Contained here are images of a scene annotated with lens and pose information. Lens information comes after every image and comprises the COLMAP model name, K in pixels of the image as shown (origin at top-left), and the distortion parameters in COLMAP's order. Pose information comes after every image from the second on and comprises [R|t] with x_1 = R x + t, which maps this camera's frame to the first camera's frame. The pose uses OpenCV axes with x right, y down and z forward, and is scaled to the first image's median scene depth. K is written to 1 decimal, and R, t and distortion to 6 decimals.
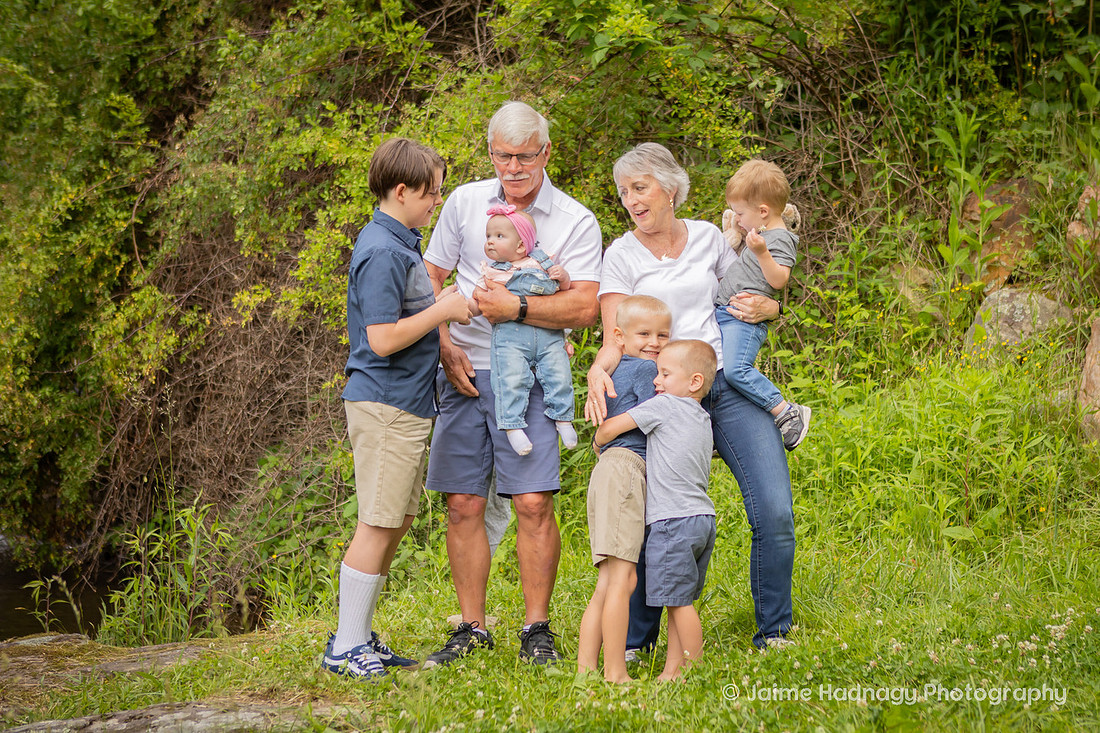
lens RADIAL K [[1880.0, 0, 622.5], [0, 1880.0, 359.1], [0, 0, 1]] dist [0.014247, 0.076546]
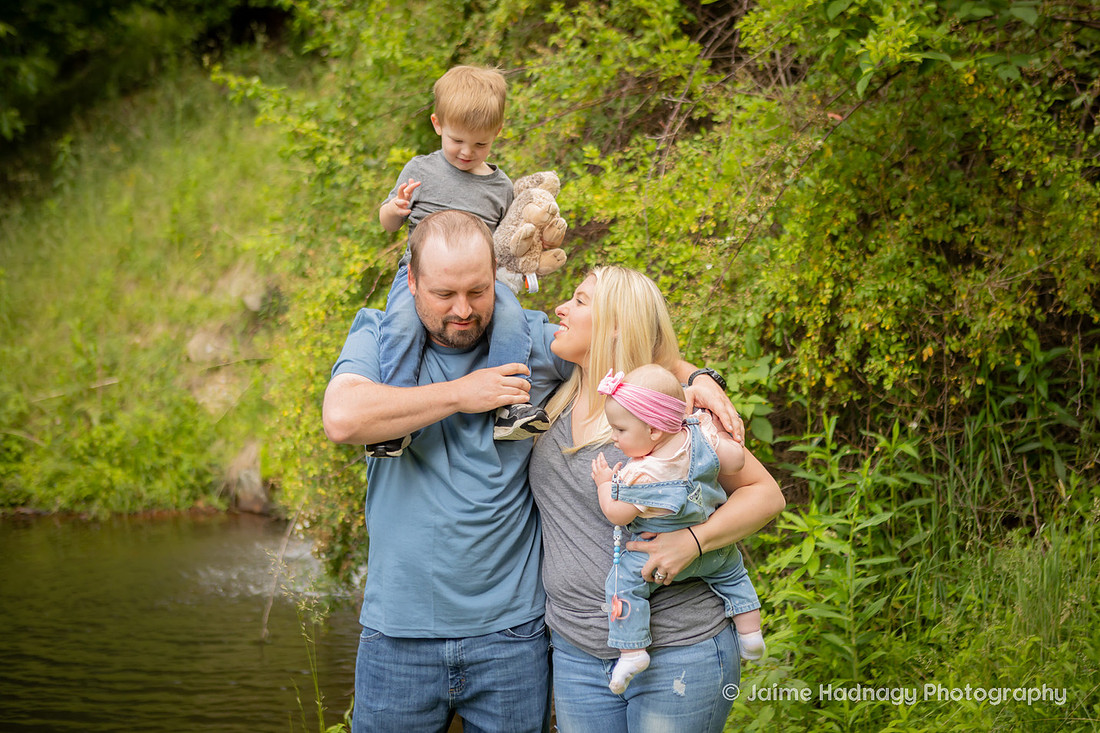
lens RADIAL K [[1691.1, 0, 550.0], [0, 1691.1, 366.5], [0, 0, 1]] dist [0.003288, -0.065295]
pose [[0.939568, -0.044237, -0.339492, 0.077902], [0.061588, 0.997280, 0.040500, -0.069921], [0.336777, -0.058961, 0.939737, 0.275710]]
